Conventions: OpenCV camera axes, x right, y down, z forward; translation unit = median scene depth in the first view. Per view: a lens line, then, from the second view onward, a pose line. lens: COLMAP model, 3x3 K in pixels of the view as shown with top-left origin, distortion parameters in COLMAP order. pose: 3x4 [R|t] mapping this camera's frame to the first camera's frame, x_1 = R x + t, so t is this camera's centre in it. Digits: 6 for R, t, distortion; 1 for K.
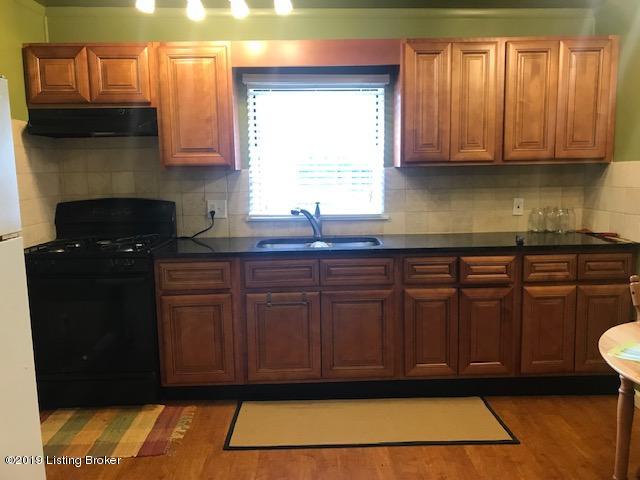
lens RADIAL K [[531.9, 0, 320.9], [0, 531.9, 218.0], [0, 0, 1]] dist [0.067487, -0.093069]
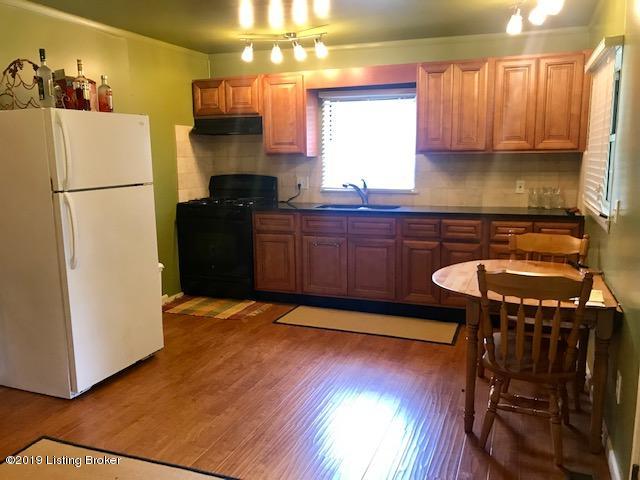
lens RADIAL K [[531.9, 0, 320.9], [0, 531.9, 218.0], [0, 0, 1]] dist [0.067487, -0.093069]
pose [[0.921843, 0.051760, -0.384091, 0.475744], [-0.043907, 0.998609, 0.029193, 0.039824], [0.385067, -0.010047, 0.922834, -0.389040]]
